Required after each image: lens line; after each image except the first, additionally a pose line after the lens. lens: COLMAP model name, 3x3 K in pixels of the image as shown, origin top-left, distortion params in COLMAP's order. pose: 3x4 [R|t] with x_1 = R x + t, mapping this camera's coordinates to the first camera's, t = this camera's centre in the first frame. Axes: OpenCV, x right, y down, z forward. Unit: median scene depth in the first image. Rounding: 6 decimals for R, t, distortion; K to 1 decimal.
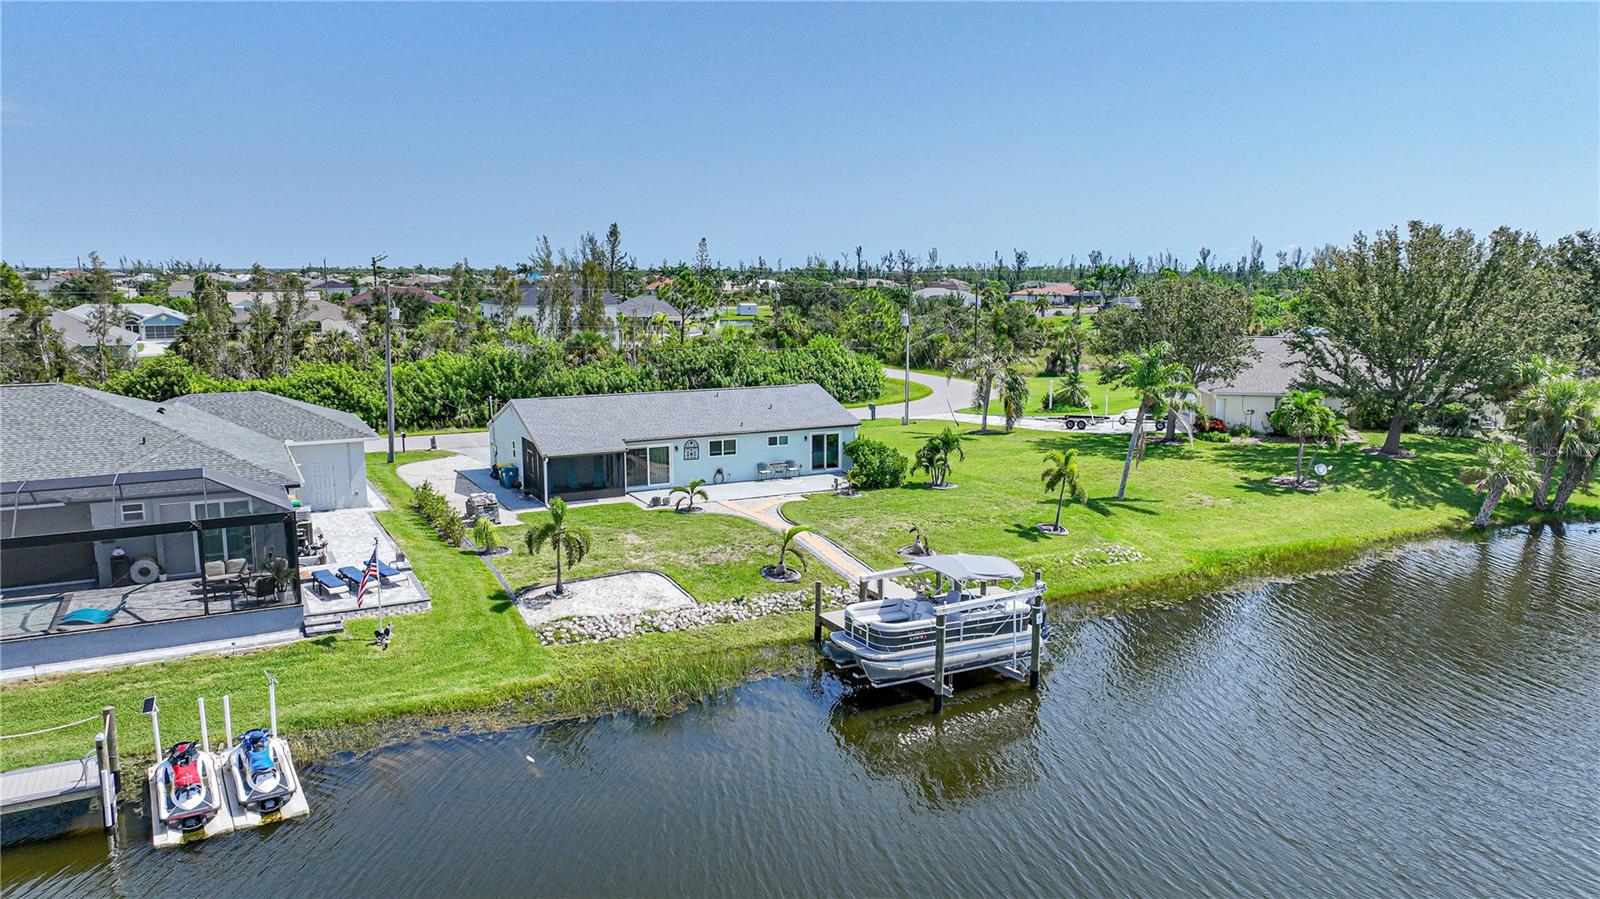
lens RADIAL K [[1131.0, 0, 801.4], [0, 1131.0, 451.4], [0, 0, 1]] dist [-0.011366, 0.032539]
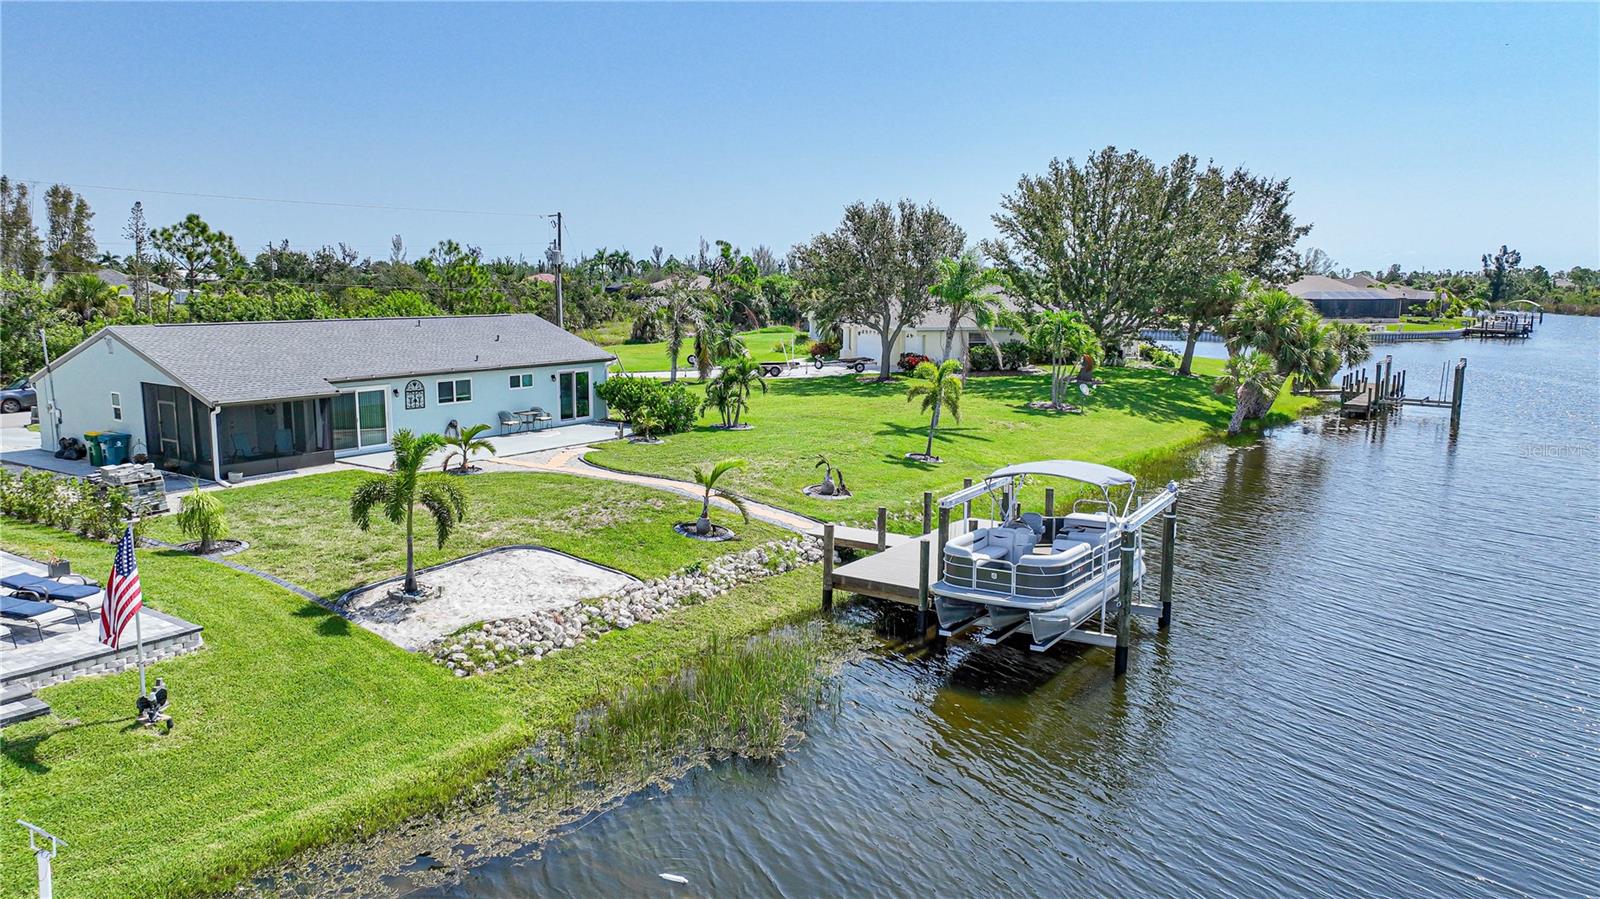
lens RADIAL K [[1131.0, 0, 801.4], [0, 1131.0, 451.4], [0, 0, 1]] dist [-0.011366, 0.032539]
pose [[0.881999, -0.066494, 0.466536, -0.223918], [0.068856, 0.997554, 0.012004, 0.043479], [-0.466193, 0.021536, 0.884421, 0.283668]]
